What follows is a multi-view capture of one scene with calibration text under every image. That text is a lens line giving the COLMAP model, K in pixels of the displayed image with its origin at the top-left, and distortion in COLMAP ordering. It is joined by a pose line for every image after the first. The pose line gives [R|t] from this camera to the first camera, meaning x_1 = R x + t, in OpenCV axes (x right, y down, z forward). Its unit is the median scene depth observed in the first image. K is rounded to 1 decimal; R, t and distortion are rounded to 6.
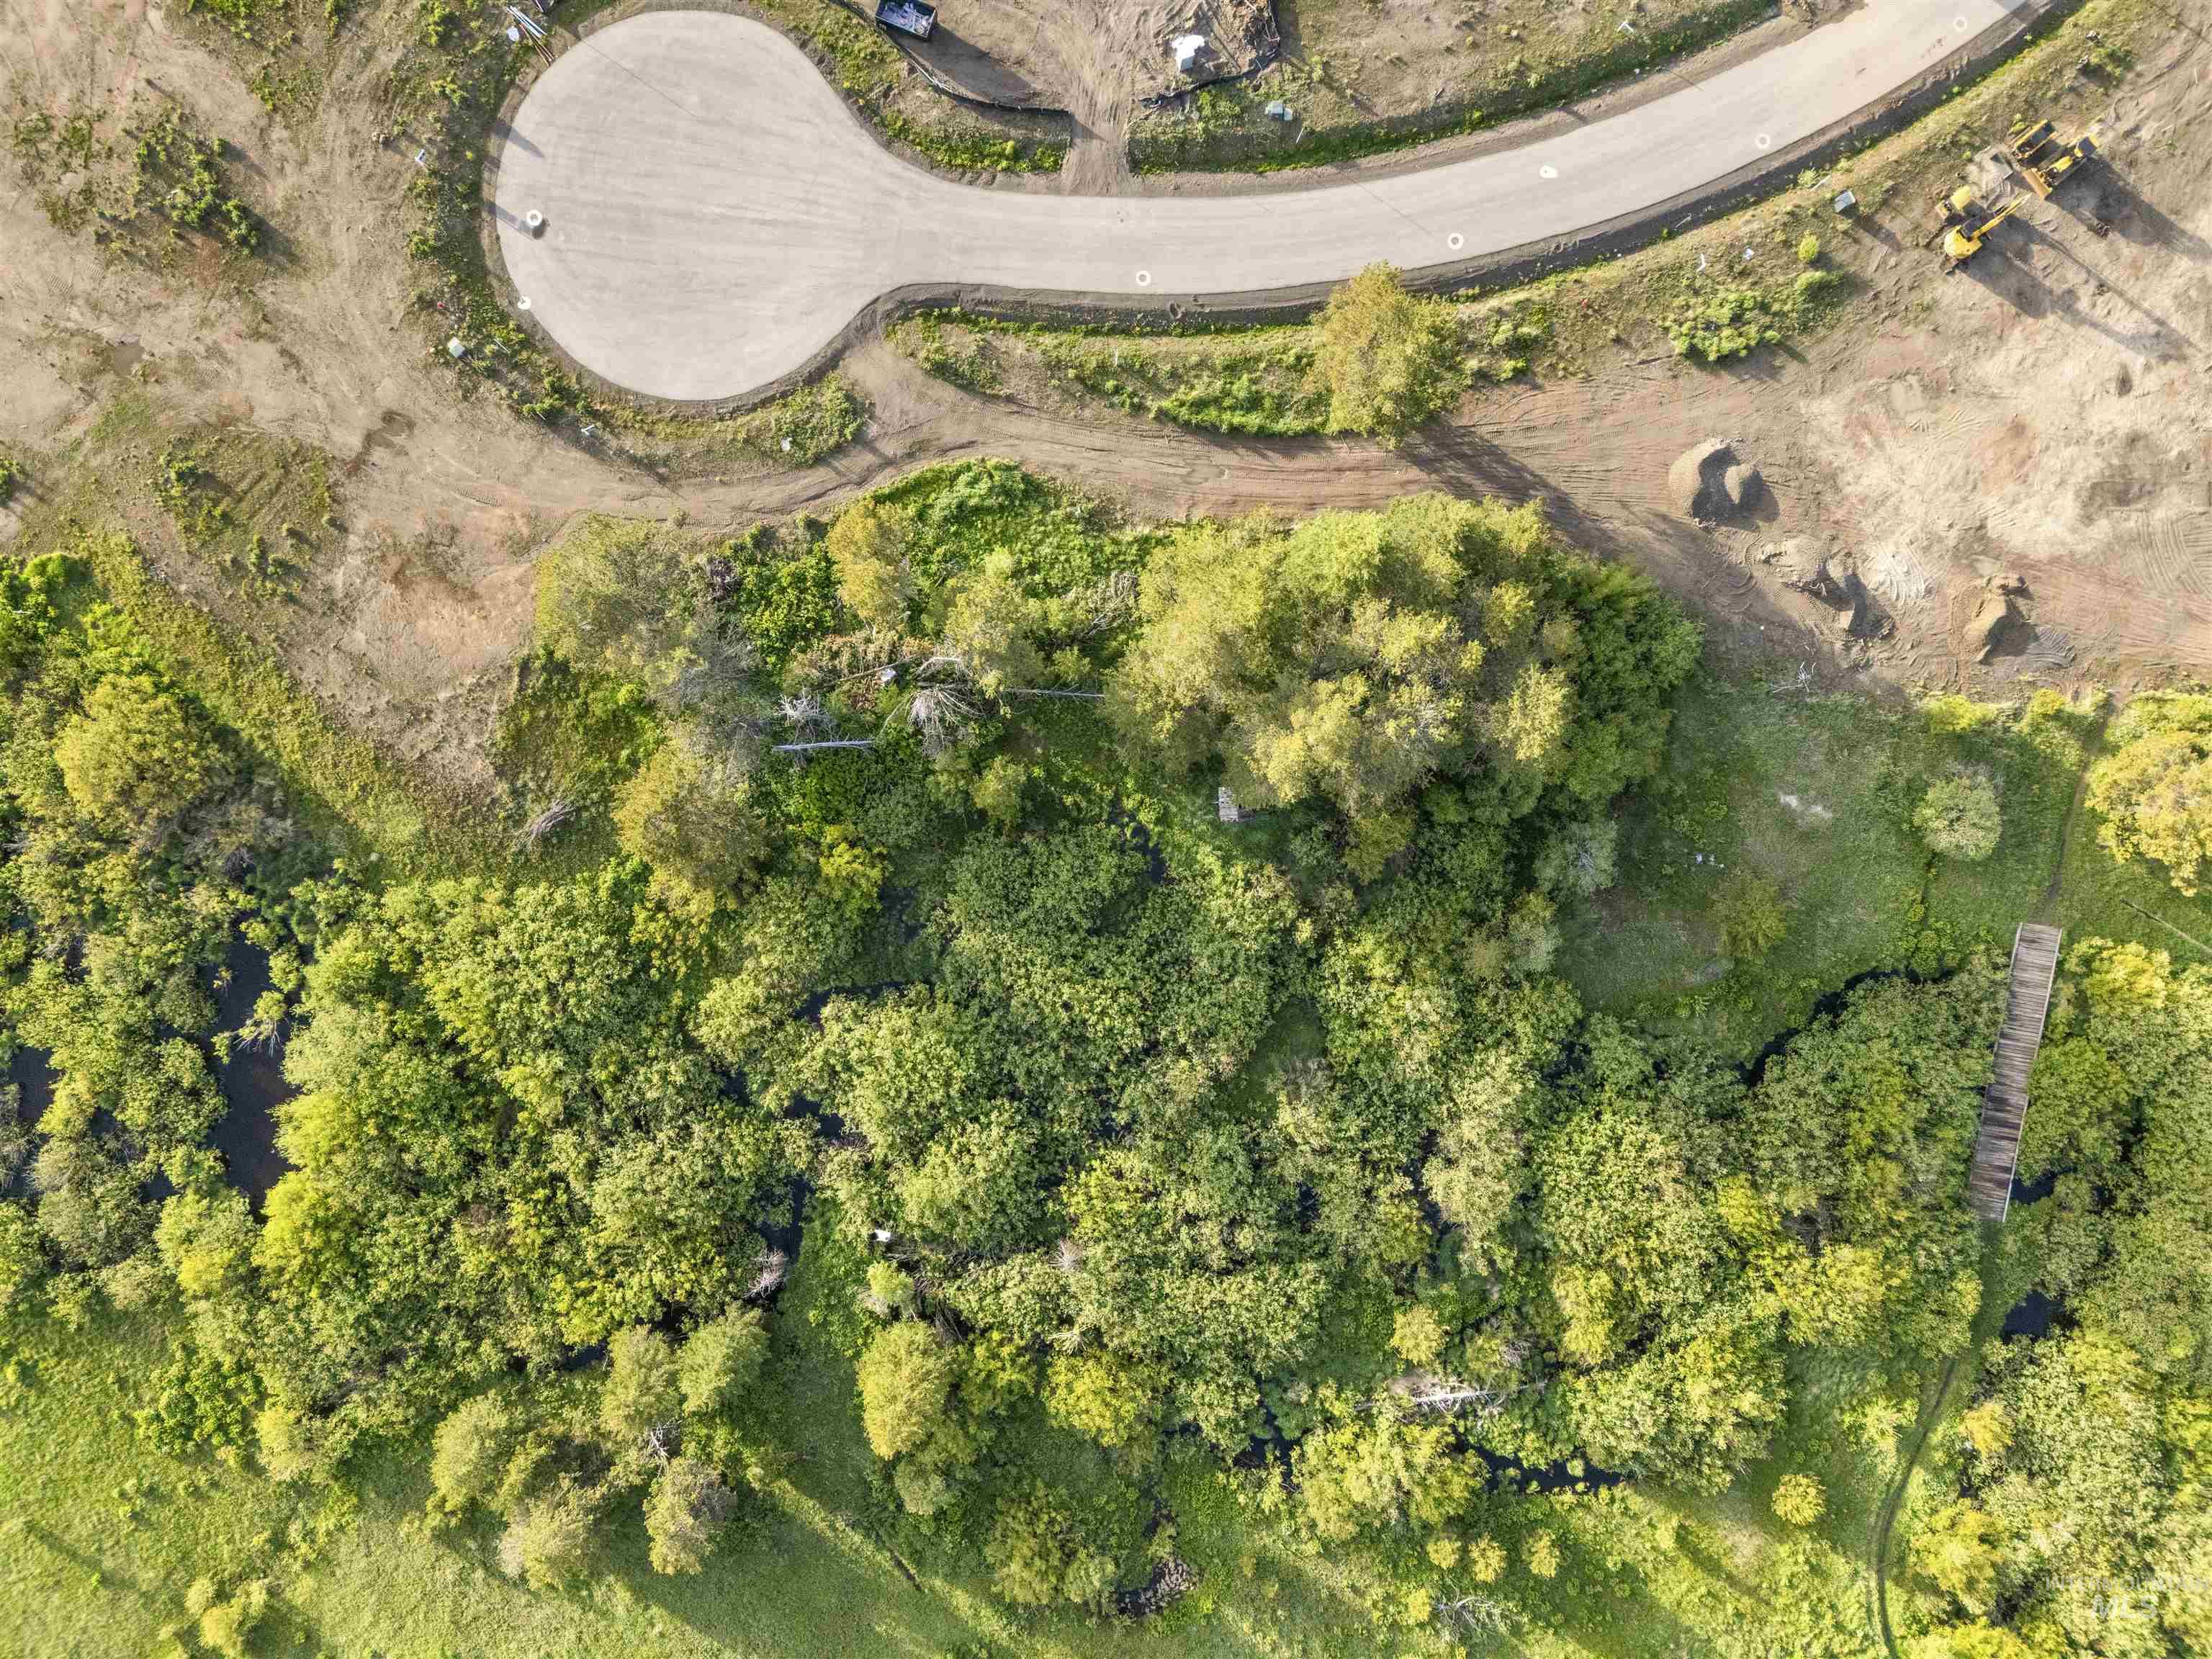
lens RADIAL K [[1613.7, 0, 1106.4], [0, 1613.7, 822.2], [0, 0, 1]] dist [0.067839, -0.063524]
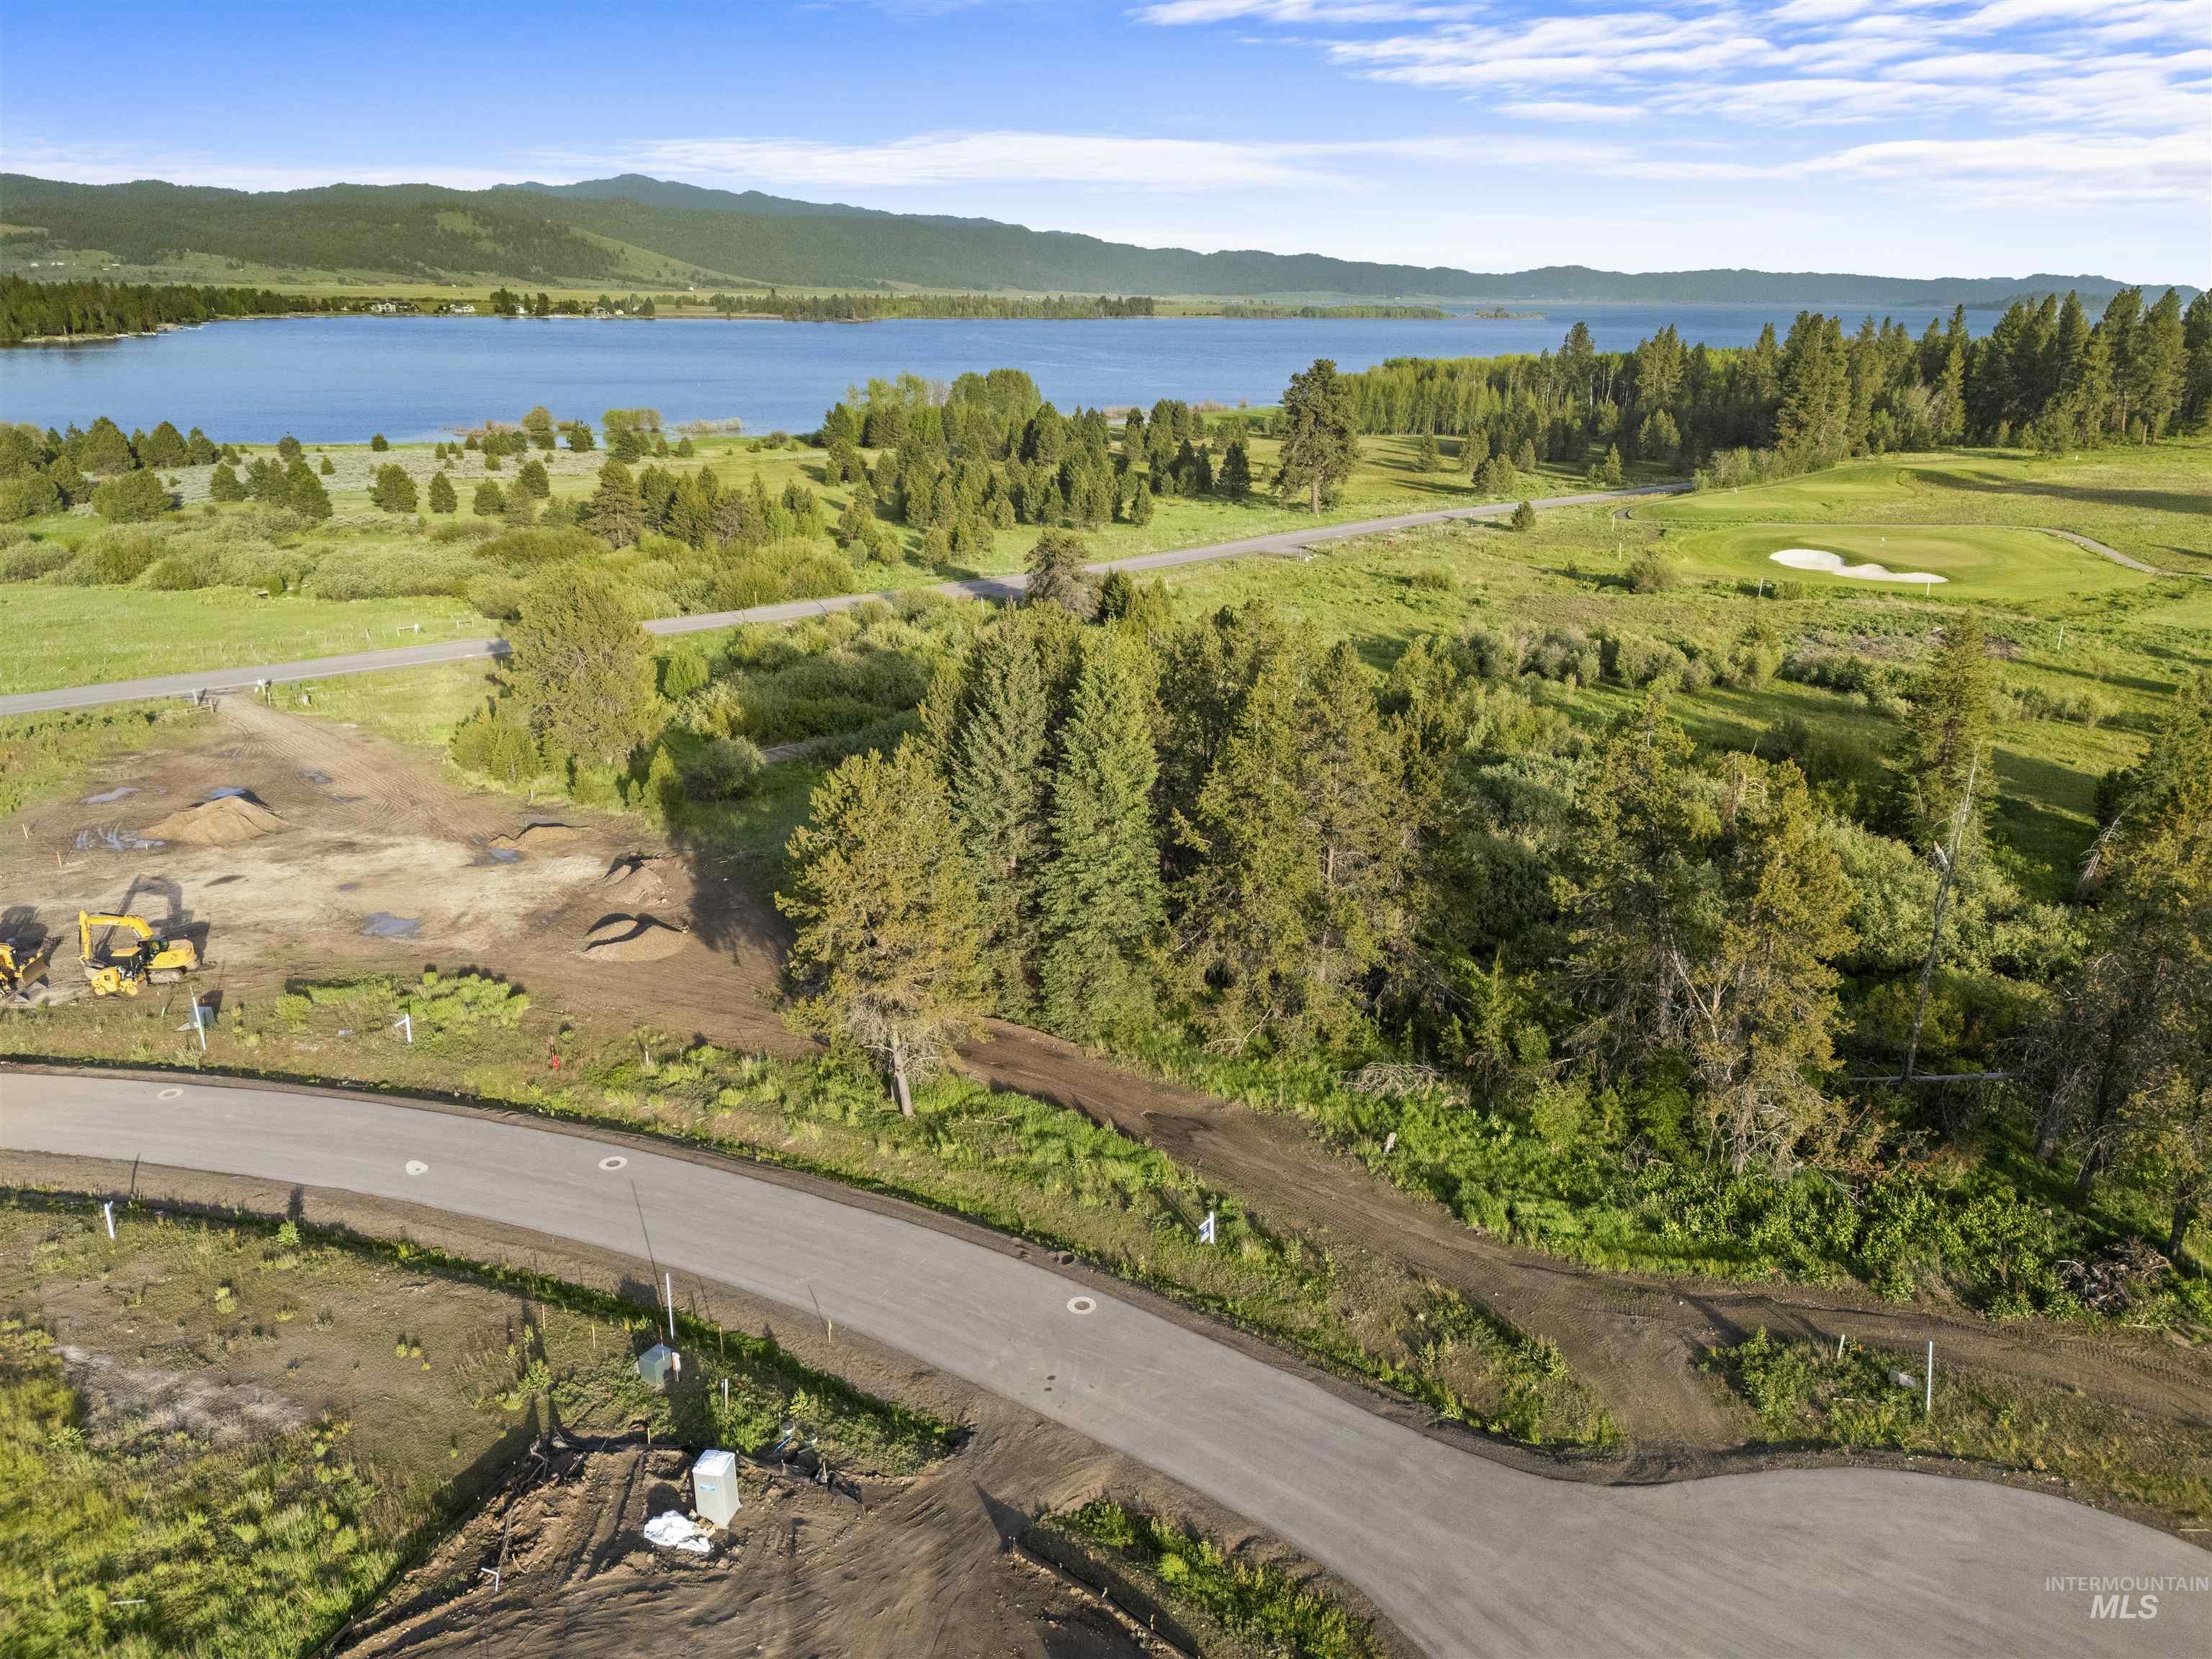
lens RADIAL K [[1613.7, 0, 1107.1], [0, 1613.7, 826.7], [0, 0, 1]] dist [0.067839, -0.063524]
pose [[-0.830649, -0.189796, 0.523450, -0.222546], [0.556796, -0.281327, 0.781558, -0.685784], [-0.001076, 0.940655, 0.339362, 0.684100]]
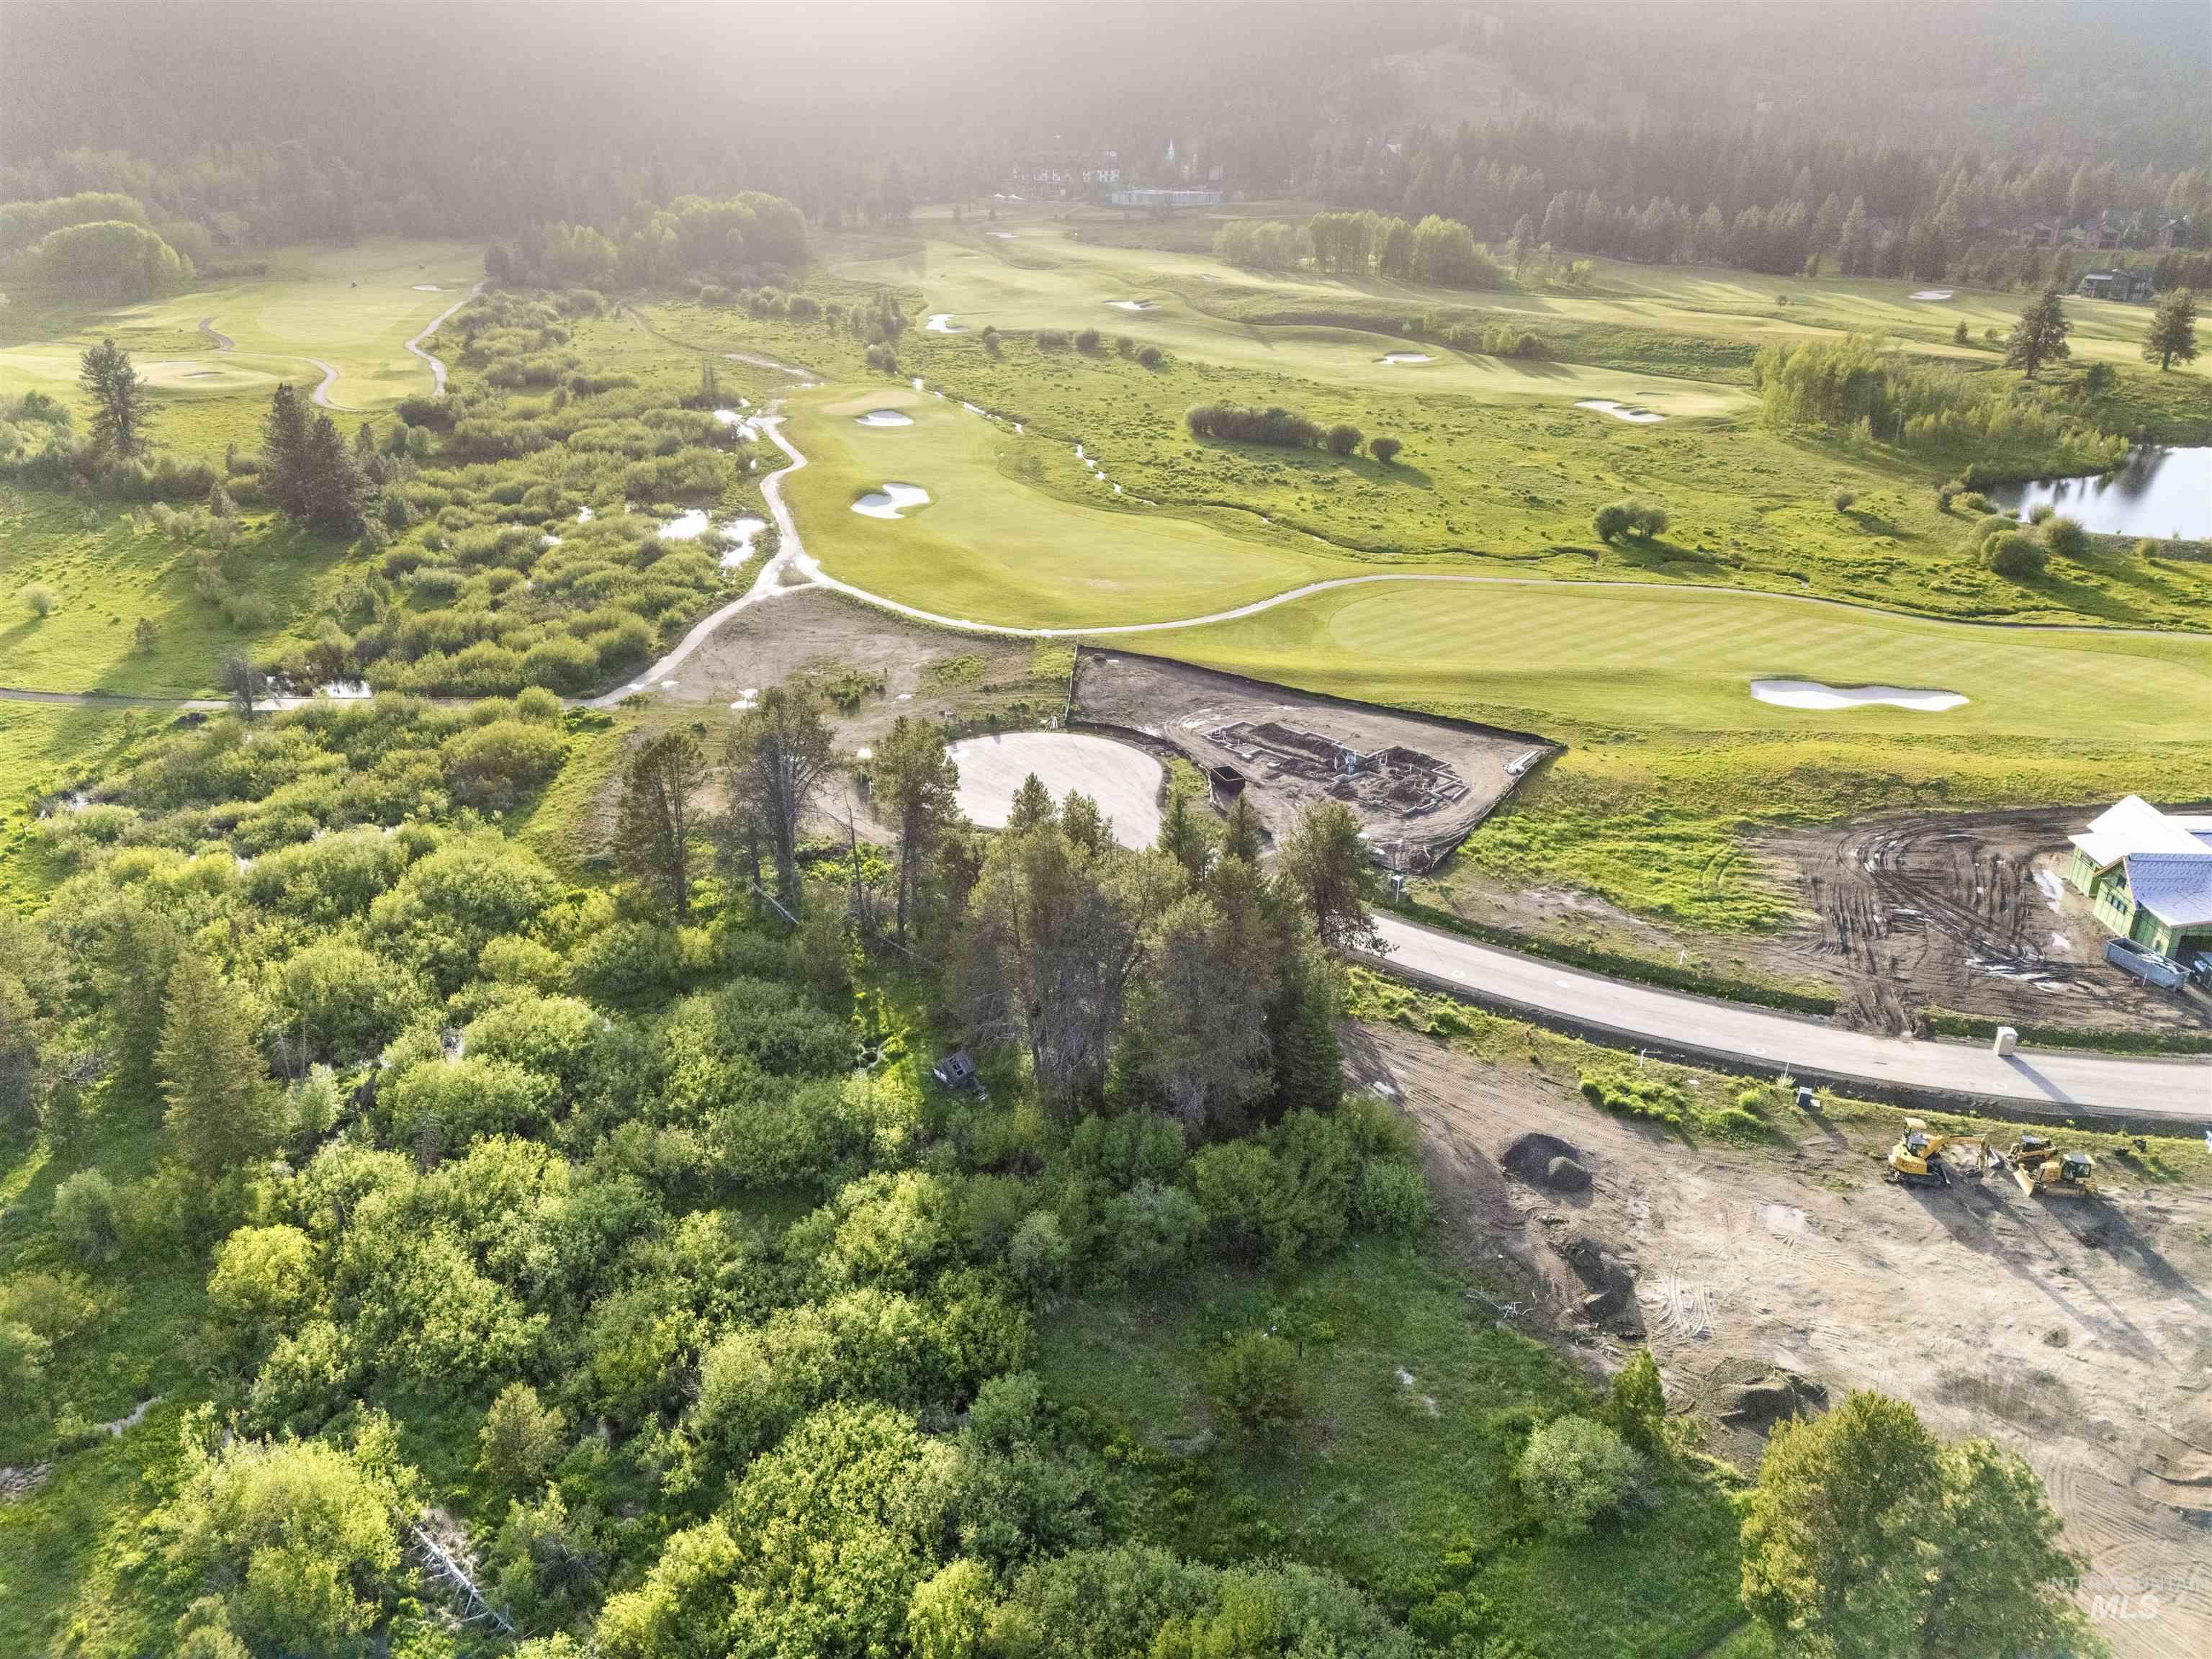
lens RADIAL K [[1613.7, 0, 1103.5], [0, 1613.7, 828.4], [0, 0, 1]] dist [0.067839, -0.063524]
pose [[0.687582, 0.288748, -0.666225, 0.768941], [-0.725830, 0.247978, -0.641622, 0.525178], [-0.020058, 0.924733, 0.380087, 0.481158]]
